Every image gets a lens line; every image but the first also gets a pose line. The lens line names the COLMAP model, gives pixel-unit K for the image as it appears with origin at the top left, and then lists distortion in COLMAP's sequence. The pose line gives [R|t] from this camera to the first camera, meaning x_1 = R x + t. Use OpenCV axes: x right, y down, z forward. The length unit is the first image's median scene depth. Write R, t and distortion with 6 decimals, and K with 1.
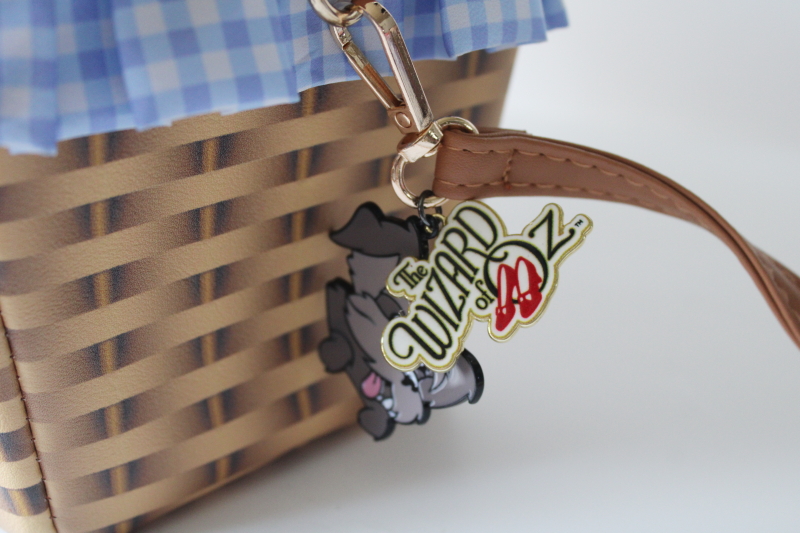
lens RADIAL K [[1106.0, 0, 437.3], [0, 1106.0, 264.0], [0, 0, 1]] dist [-0.064176, 0.032973]
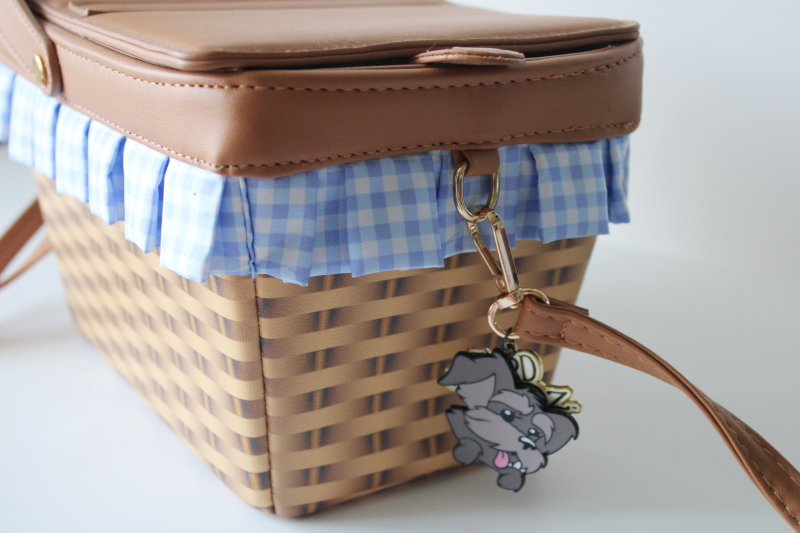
lens RADIAL K [[1054.0, 0, 400.0], [0, 1054.0, 266.5], [0, 0, 1]] dist [0.001868, 0.038782]
pose [[0.975414, 0.102124, -0.195288, 0.114183], [-0.114762, 0.991897, -0.054502, -0.043997], [0.188139, 0.075573, 0.979230, -0.555691]]
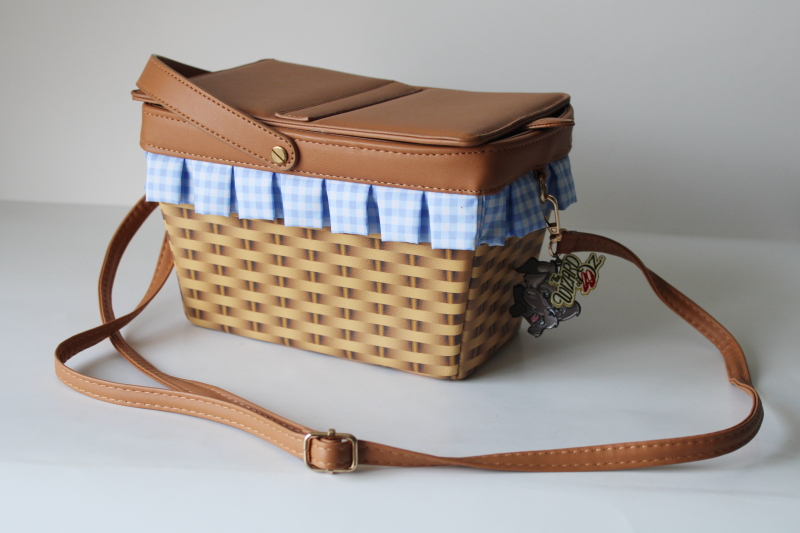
lens RADIAL K [[1054.0, 0, 400.0], [0, 1054.0, 266.5], [0, 0, 1]] dist [0.001868, 0.038782]
pose [[0.947674, -0.076089, 0.310039, -1.418850], [0.099403, 0.993232, -0.060081, 0.117316], [-0.303369, 0.087756, 0.948823, -1.789962]]
